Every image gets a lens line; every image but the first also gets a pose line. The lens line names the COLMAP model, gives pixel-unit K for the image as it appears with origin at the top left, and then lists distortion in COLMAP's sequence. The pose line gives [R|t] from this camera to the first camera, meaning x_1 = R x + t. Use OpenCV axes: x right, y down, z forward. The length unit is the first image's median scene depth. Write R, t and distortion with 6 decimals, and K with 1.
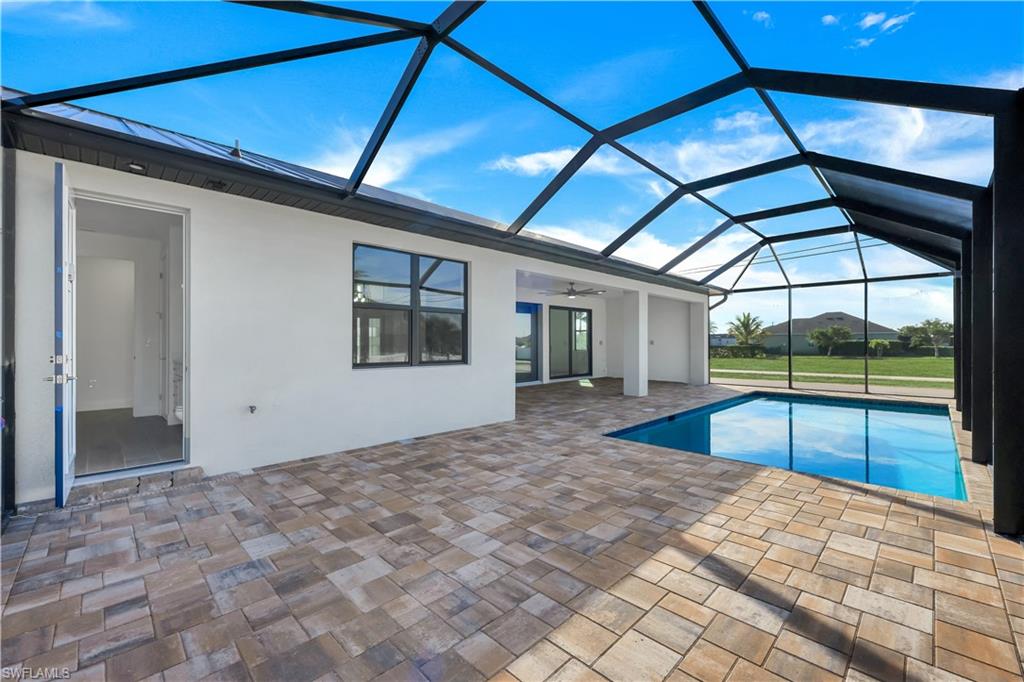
lens RADIAL K [[422.6, 0, 515.5], [0, 422.6, 342.5], [0, 0, 1]] dist [-0.000467, -0.000224]
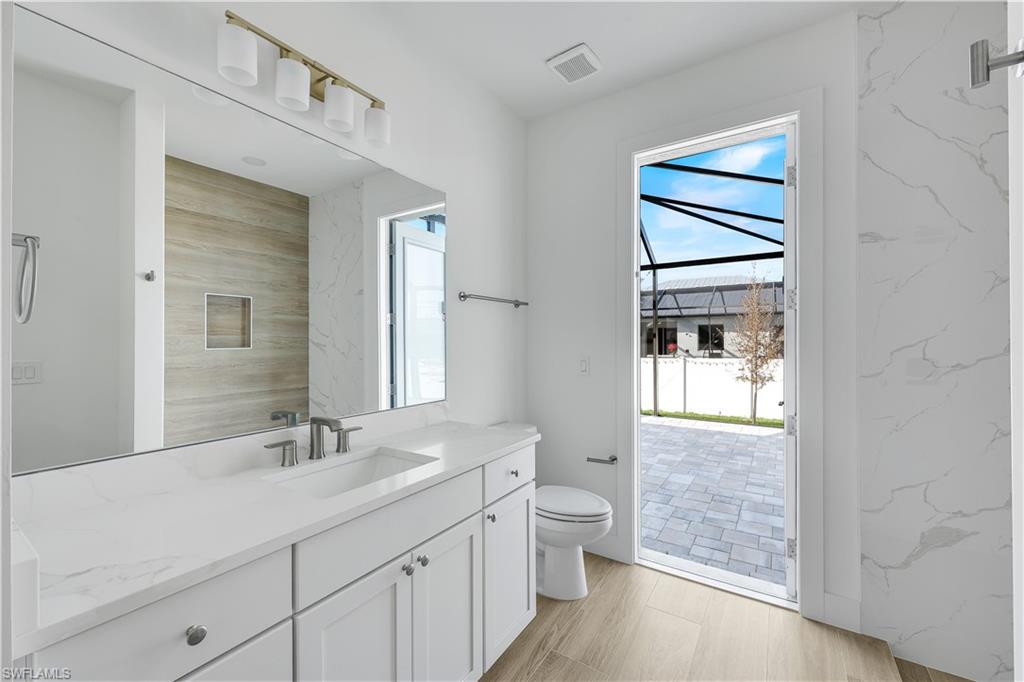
lens RADIAL K [[412.5, 0, 512.0], [0, 412.5, 341.0], [0, 0, 1]] dist [-0.001168, -0.000376]
pose [[-0.208140, 0.007787, 0.978068, -2.106829], [0.001677, 0.999970, -0.007605, -0.044025], [-0.978098, 0.000058, -0.208147, 2.057910]]
